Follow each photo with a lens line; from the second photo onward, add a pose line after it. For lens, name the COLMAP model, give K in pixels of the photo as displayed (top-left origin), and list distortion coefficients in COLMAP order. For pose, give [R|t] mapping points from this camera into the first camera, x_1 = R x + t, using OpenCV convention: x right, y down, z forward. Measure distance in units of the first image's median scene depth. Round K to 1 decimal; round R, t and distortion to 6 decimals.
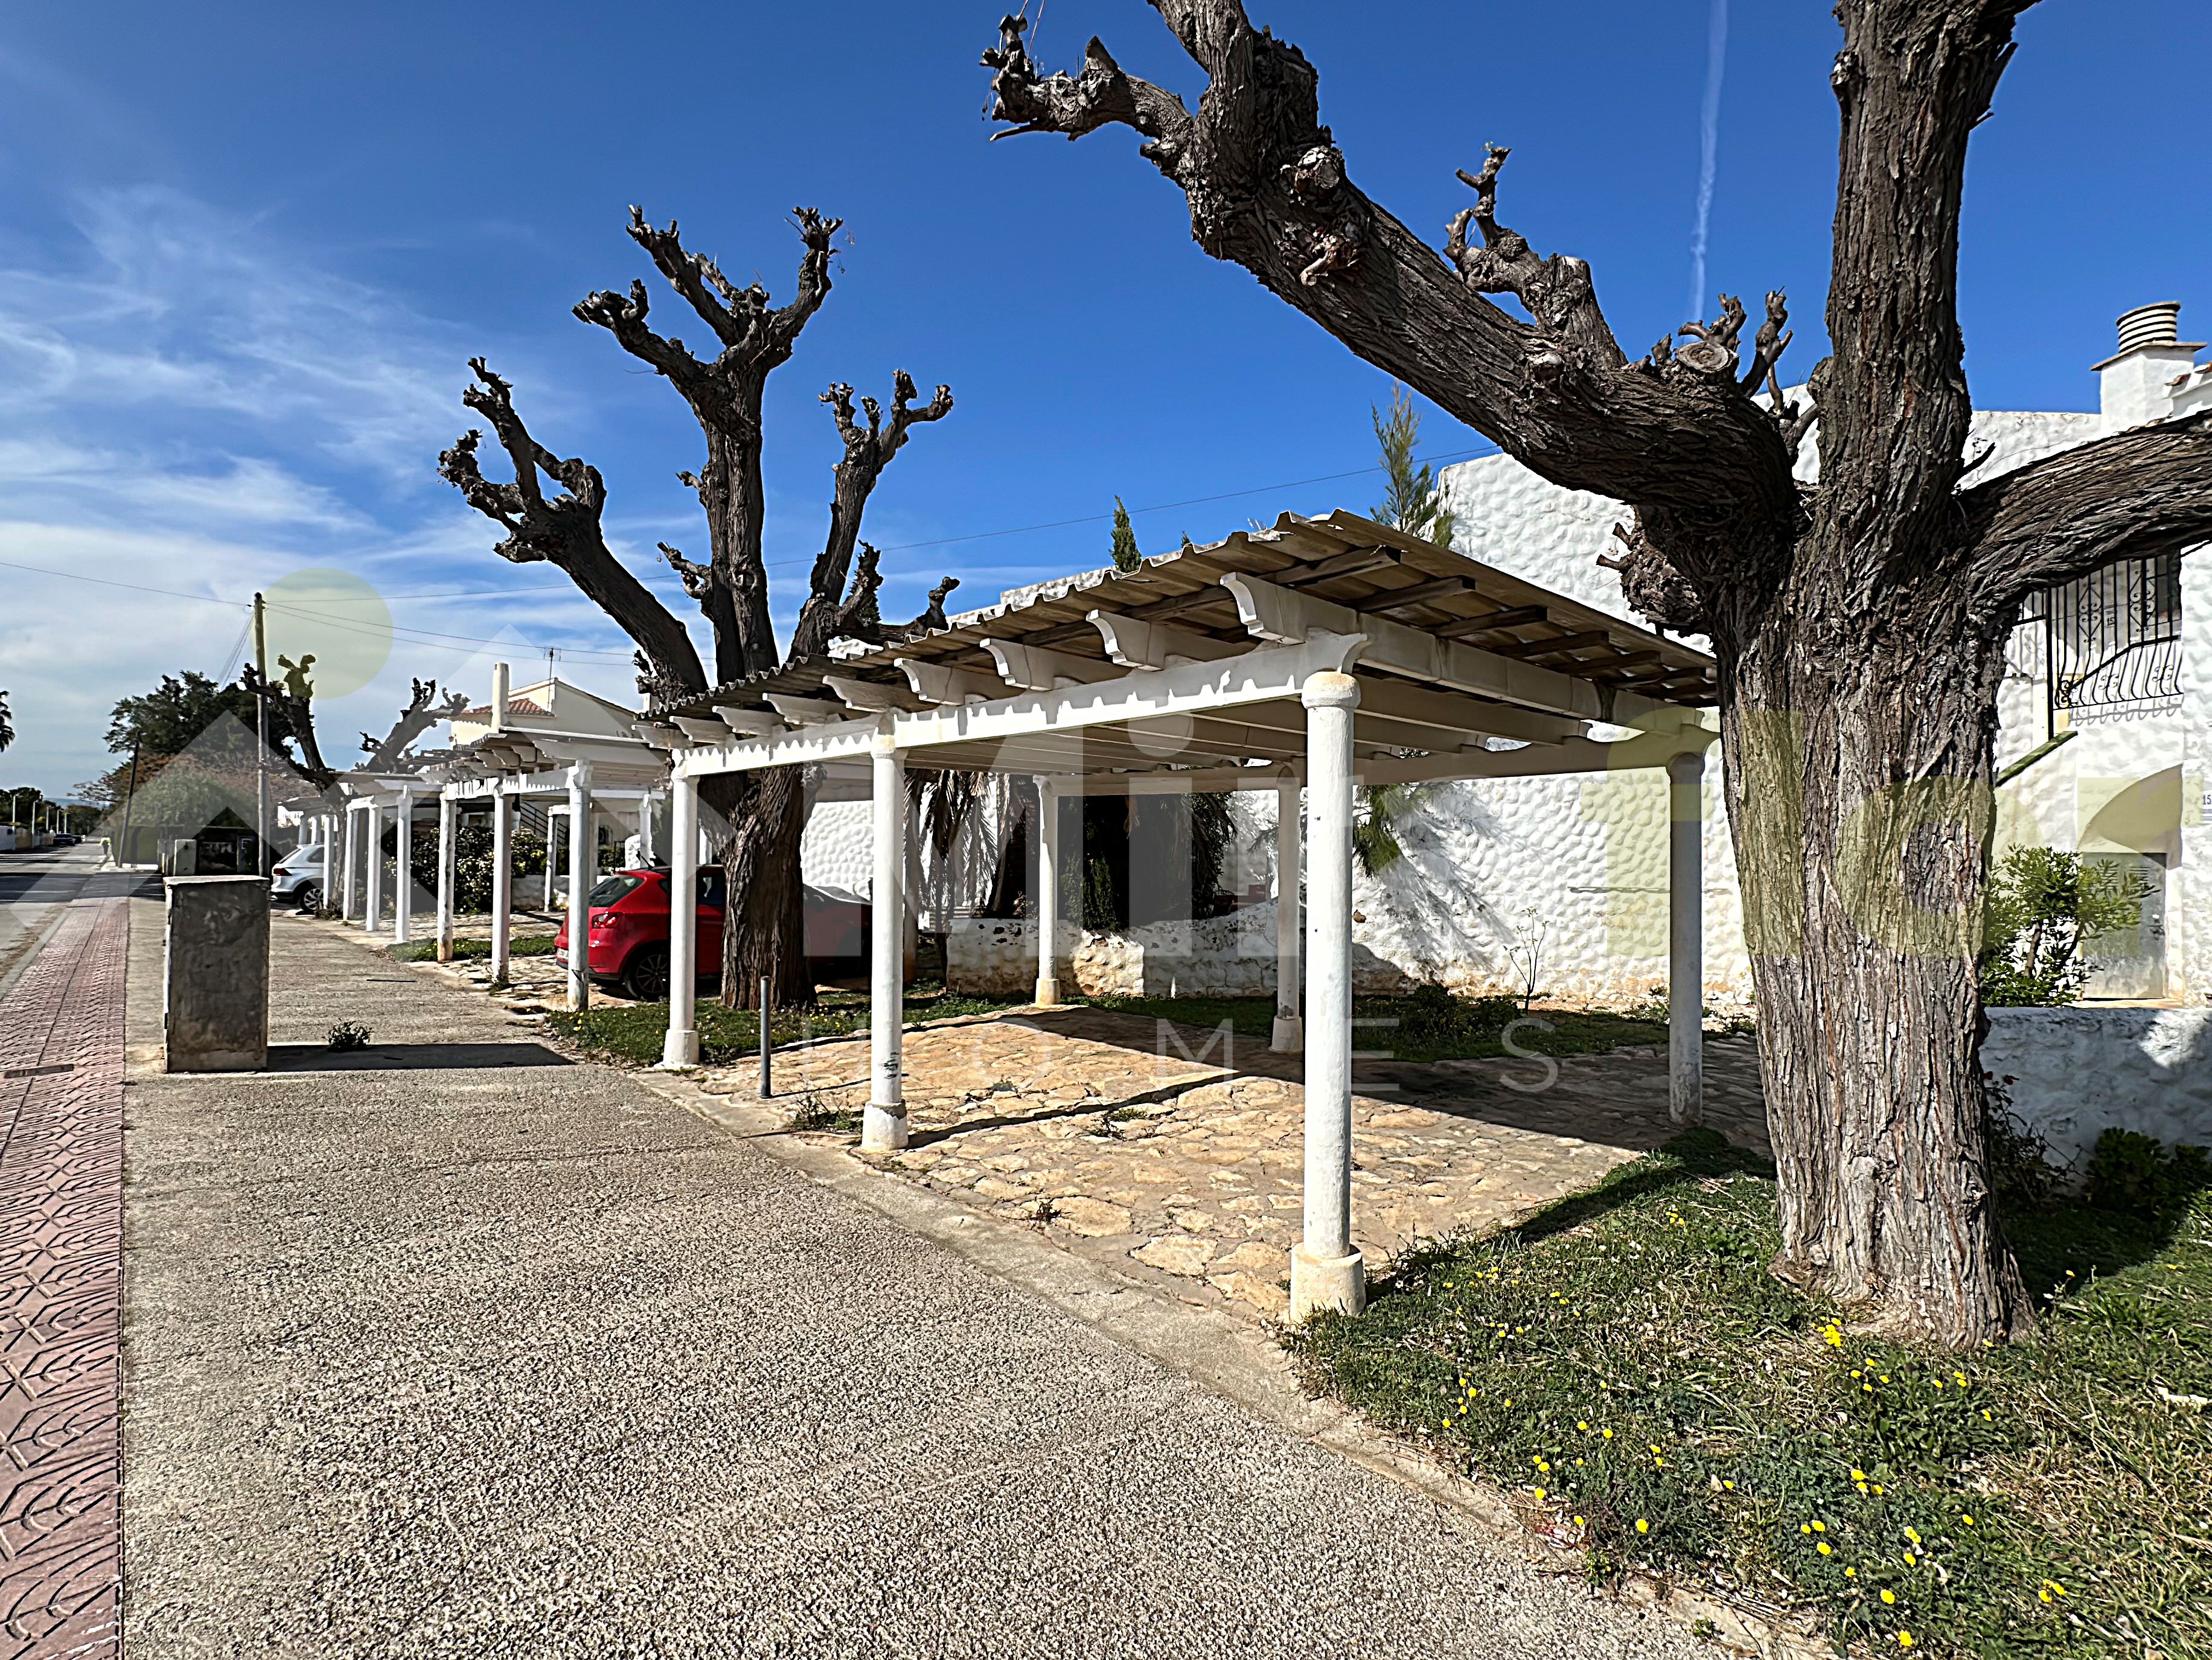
lens RADIAL K [[1005.9, 0, 1110.3], [0, 1005.9, 830.1], [0, 0, 1]] dist [-0.004455, 0.001066]
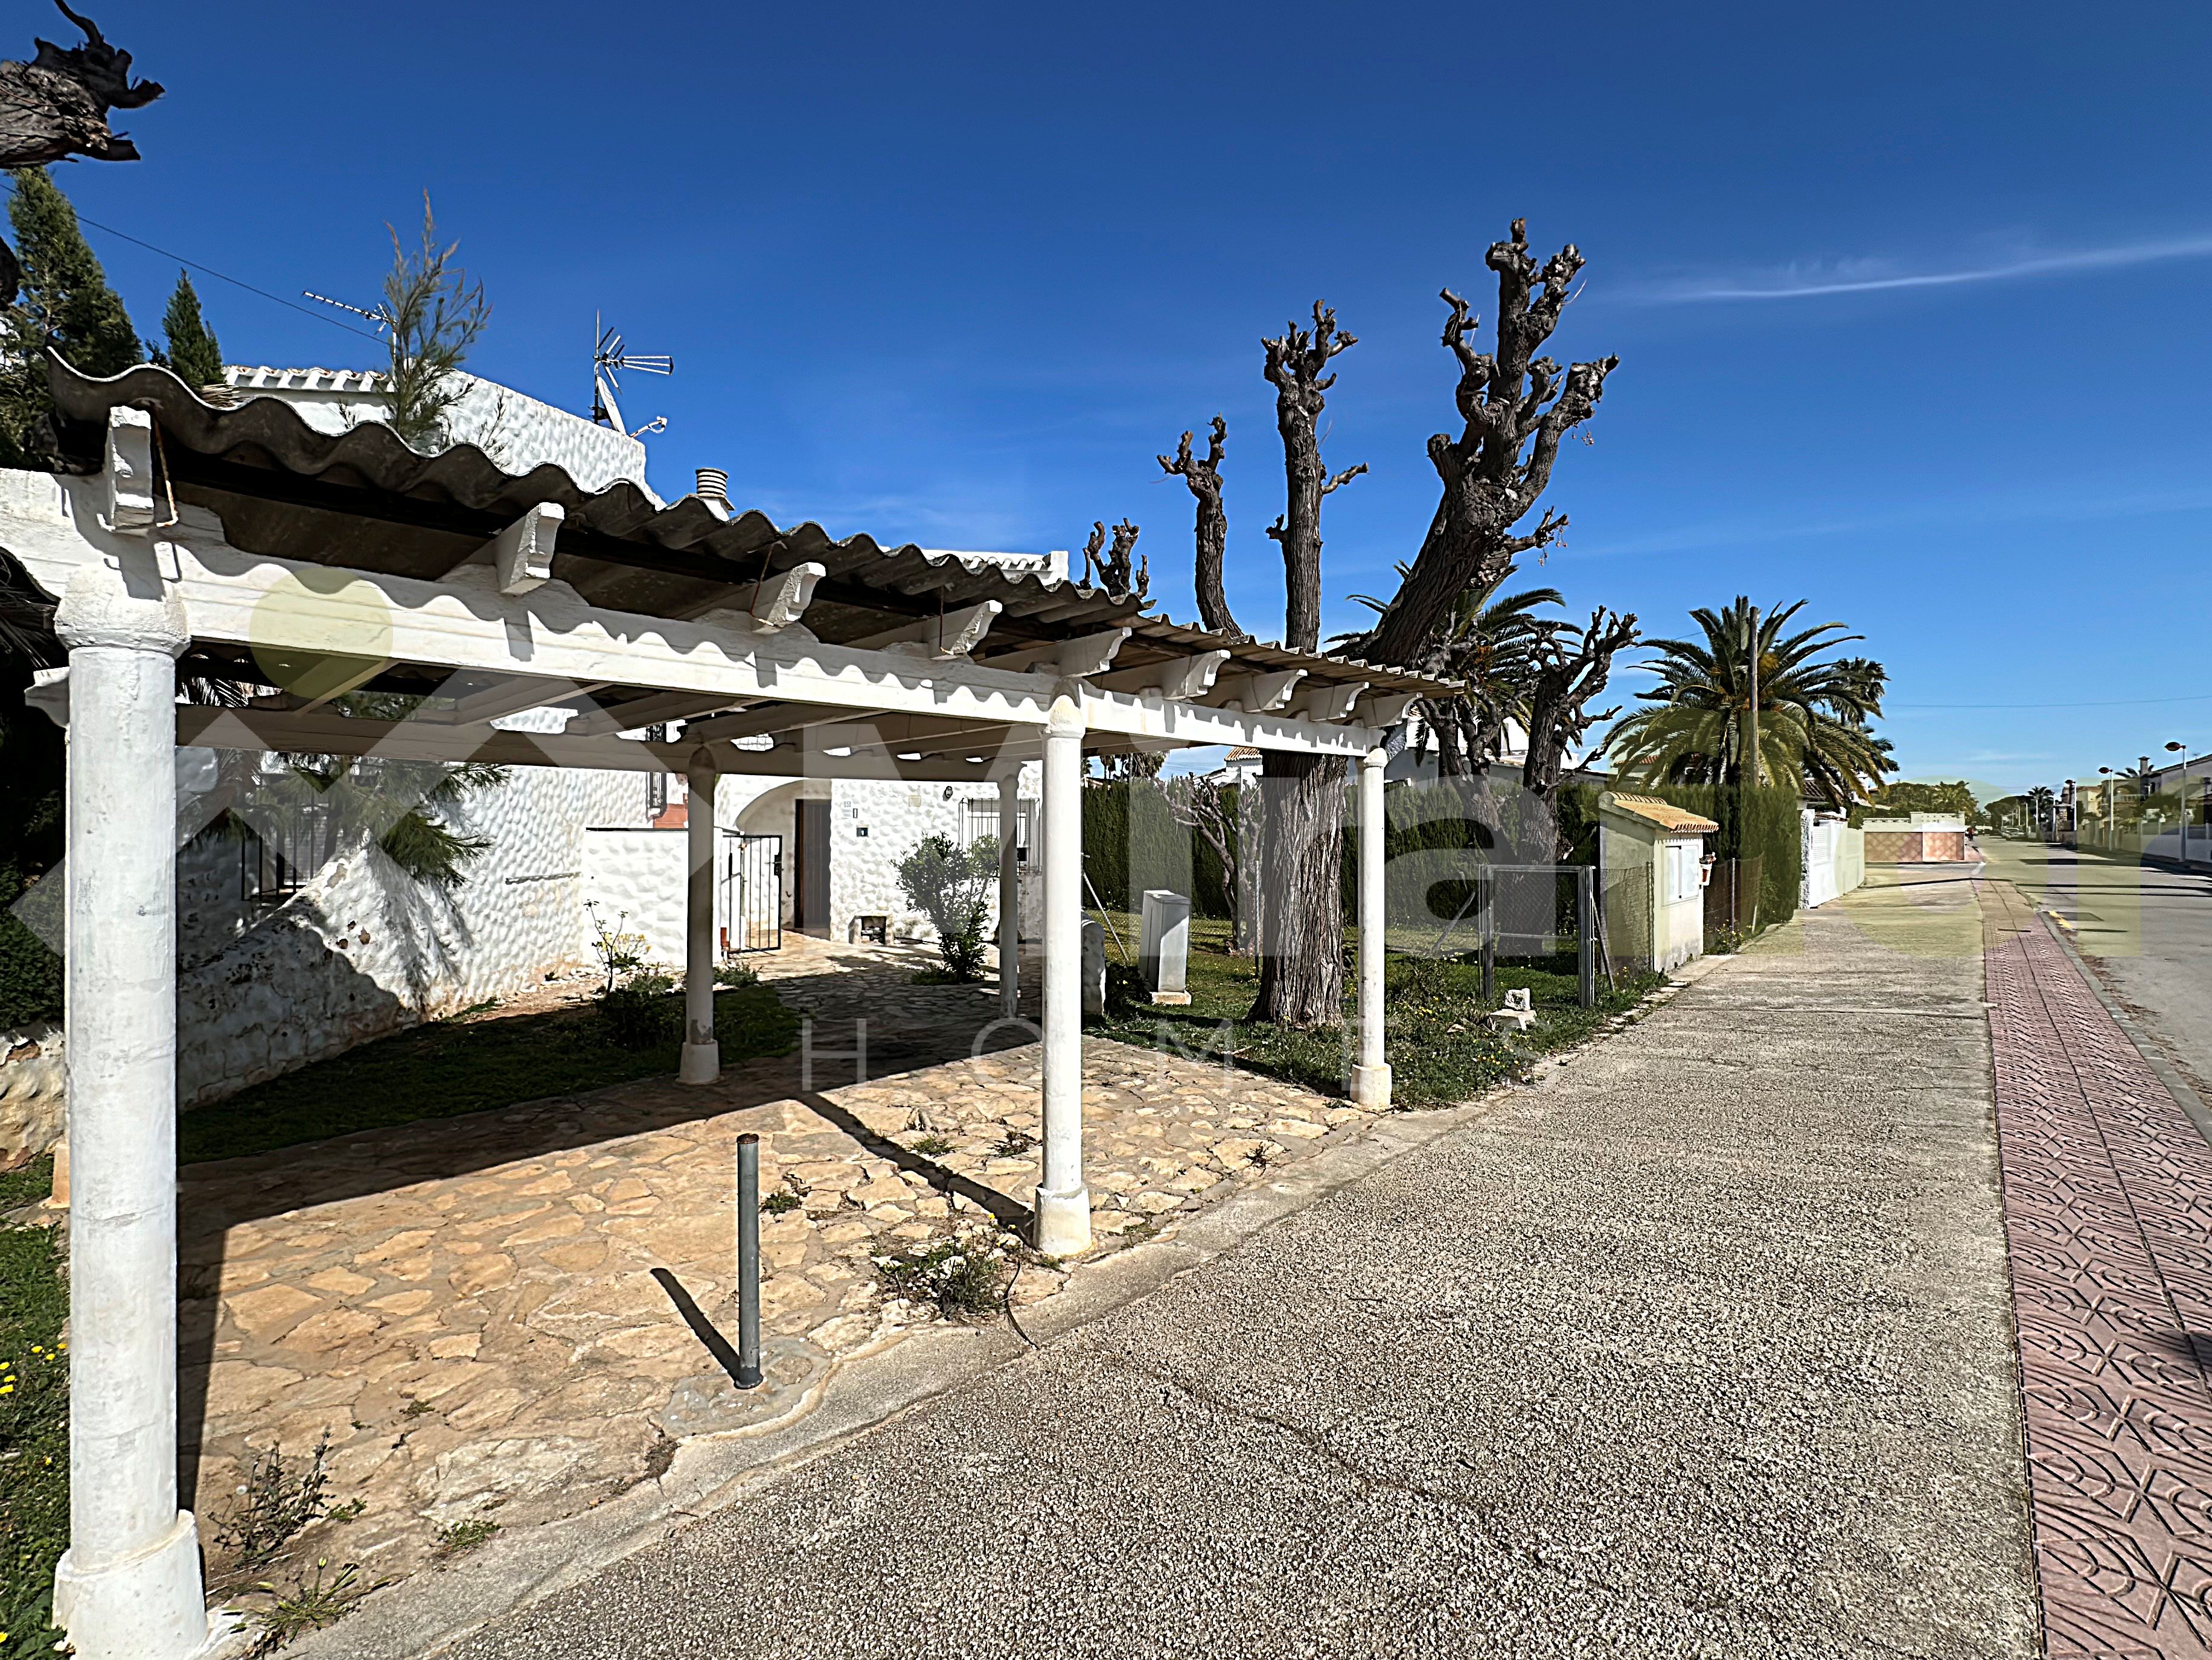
lens RADIAL K [[1005.9, 0, 1099.1], [0, 1005.9, 829.4], [0, 0, 1]] dist [-0.004455, 0.001066]
pose [[-0.076244, -0.007083, 0.997064, -0.504425], [-0.017306, 0.999834, 0.005780, -0.003511], [-0.996939, -0.016815, -0.076354, 0.527856]]
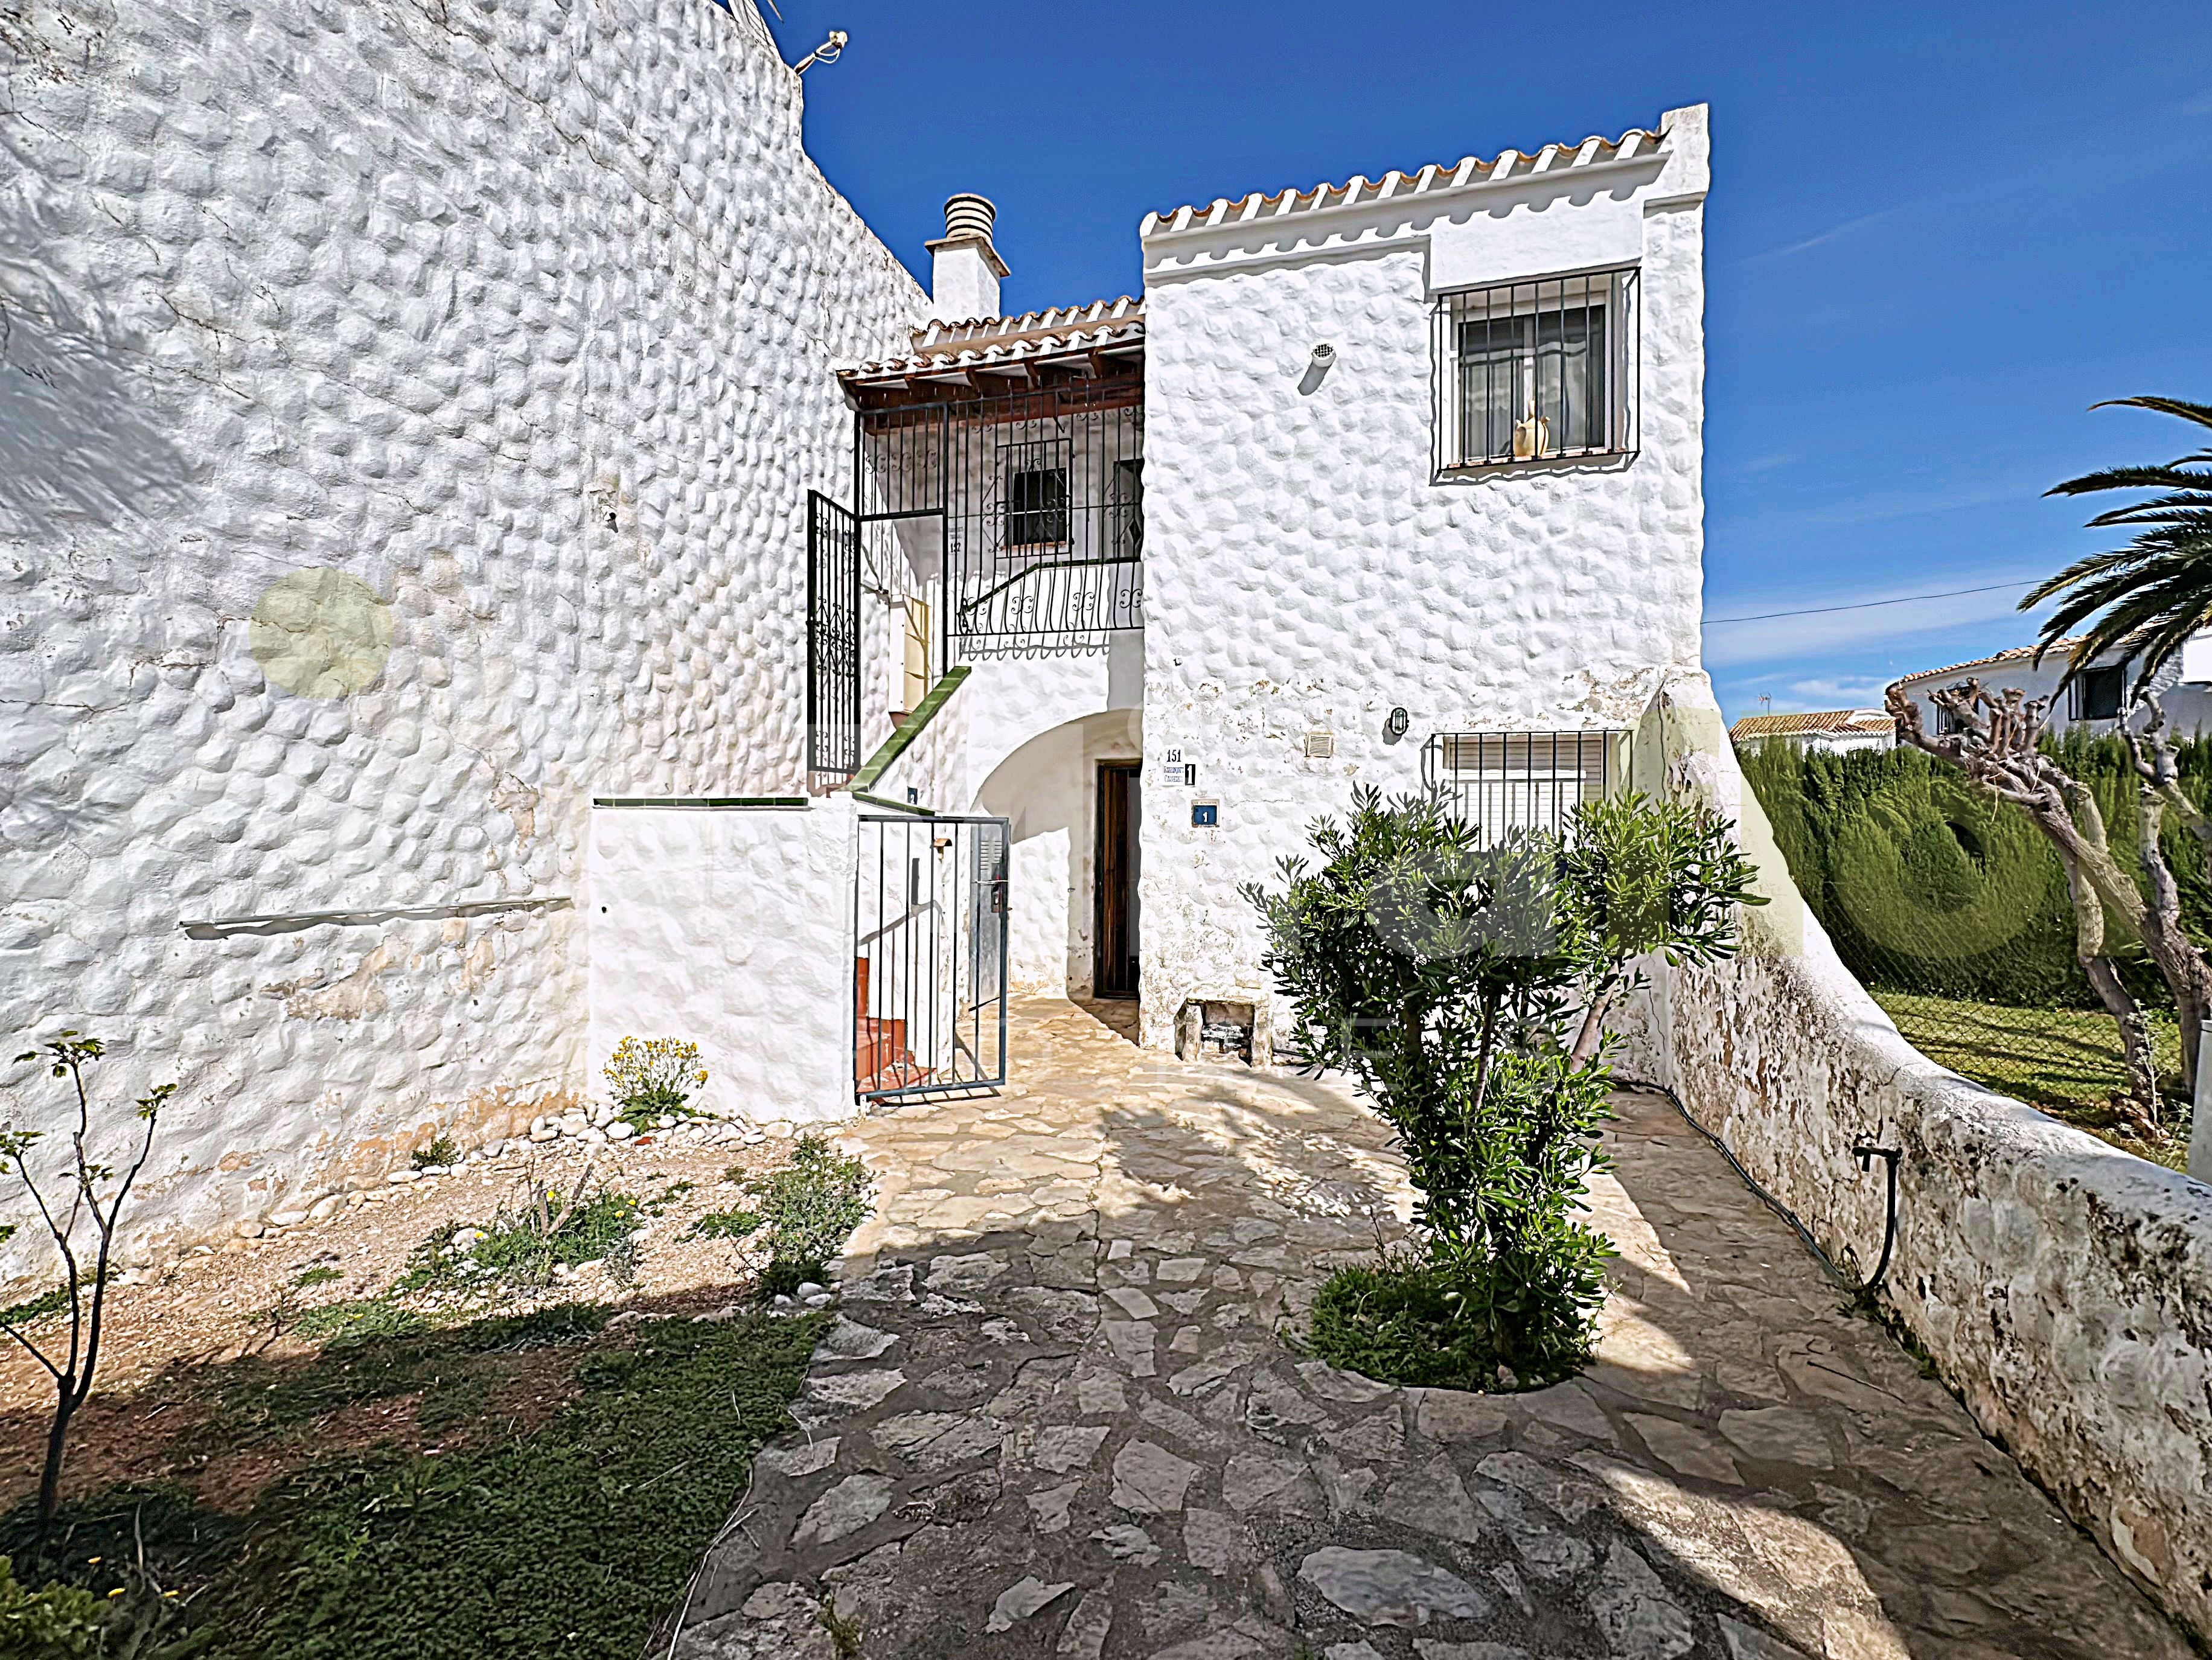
lens RADIAL K [[1005.9, 0, 1102.8], [0, 1005.9, 829.8], [0, 0, 1]] dist [-0.004455, 0.001066]
pose [[0.305390, -0.002238, 0.952225, 0.233206], [-0.016166, 0.999841, 0.007534, 0.018092], [-0.952090, -0.017695, 0.305306, 0.609237]]
